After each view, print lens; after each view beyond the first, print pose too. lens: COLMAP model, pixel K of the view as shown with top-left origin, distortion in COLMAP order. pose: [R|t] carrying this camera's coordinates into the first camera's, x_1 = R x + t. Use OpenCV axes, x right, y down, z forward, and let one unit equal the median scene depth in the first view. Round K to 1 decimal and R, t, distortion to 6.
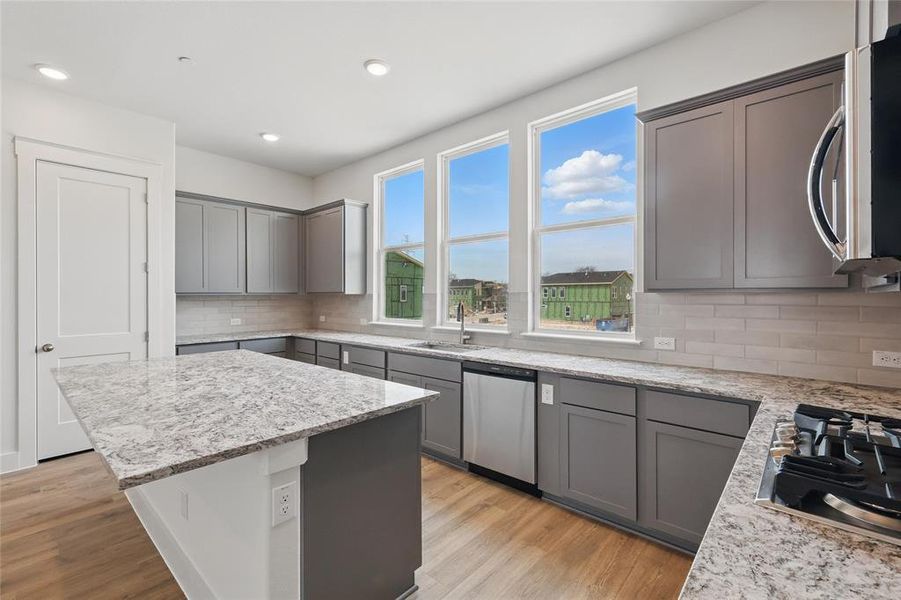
lens RADIAL K [[395.4, 0, 452.6], [0, 395.4, 295.3], [0, 0, 1]] dist [0.005428, 0.000461]
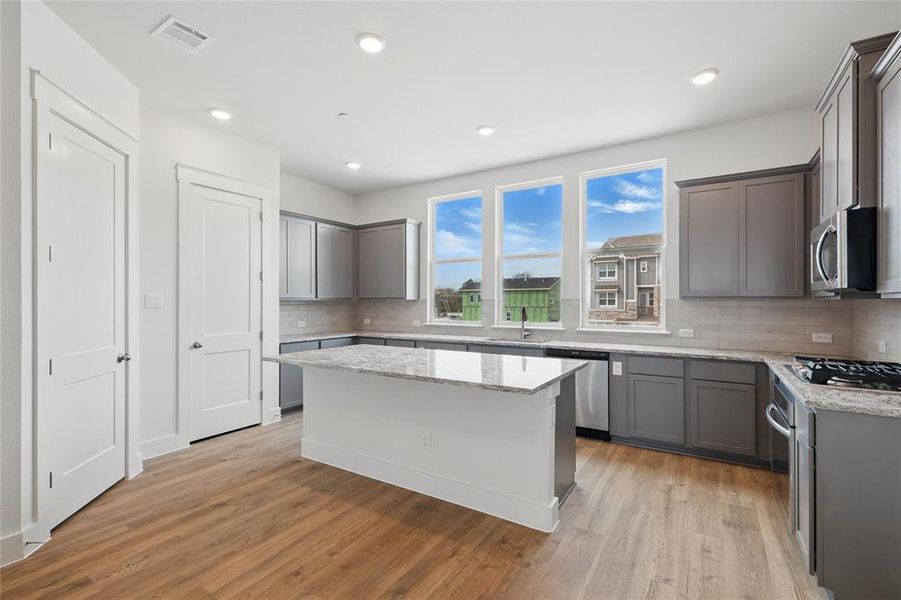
lens RADIAL K [[406.9, 0, 453.2], [0, 406.9, 298.6], [0, 0, 1]] dist [0.008725, 0.000510]
pose [[0.986186, 0.002615, 0.165623, -0.468683], [-0.001772, 0.999985, -0.005235, 0.000627], [-0.165634, 0.004869, 0.986175, -0.297939]]
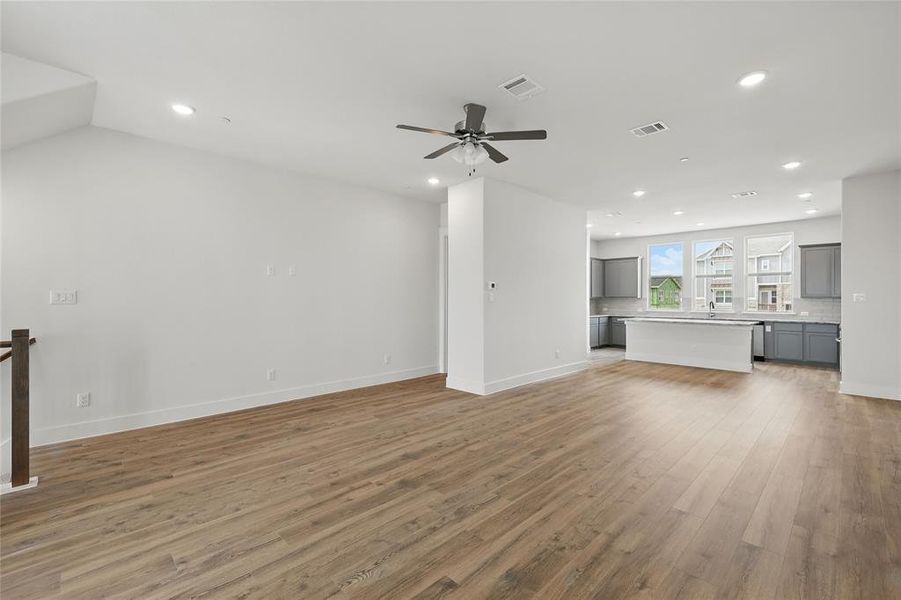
lens RADIAL K [[395.4, 0, 450.2], [0, 395.4, 299.3], [0, 0, 1]] dist [0.005428, 0.000461]
pose [[0.998193, 0.004034, -0.059957, -1.709021], [-0.003771, 0.999983, 0.004498, 0.000122], [0.059974, -0.004264, 0.998191, -1.905255]]
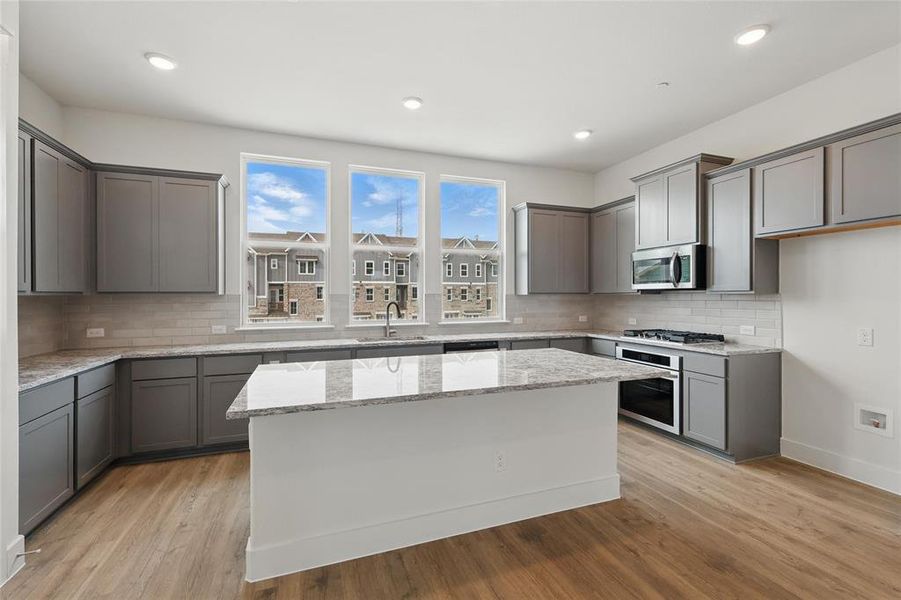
lens RADIAL K [[395.4, 0, 448.8], [0, 395.4, 294.5], [0, 0, 1]] dist [0.005428, 0.000461]
pose [[0.470325, 0.004868, 0.882480, -1.053885], [0.001388, 0.999979, -0.006256, 0.003894], [-0.882492, 0.004167, 0.470309, 0.313665]]
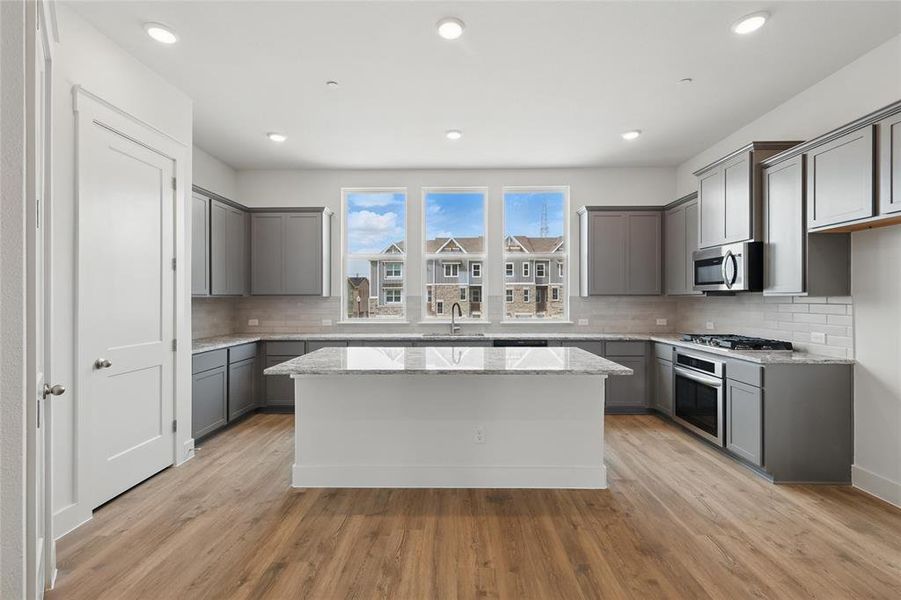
lens RADIAL K [[395.4, 0, 450.6], [0, 395.4, 295.1], [0, 0, 1]] dist [0.005428, 0.000461]
pose [[0.756100, 0.005272, 0.654435, -0.990867], [-0.000571, 0.999972, -0.007396, 0.002003], [-0.654456, 0.005218, 0.756082, -0.039900]]
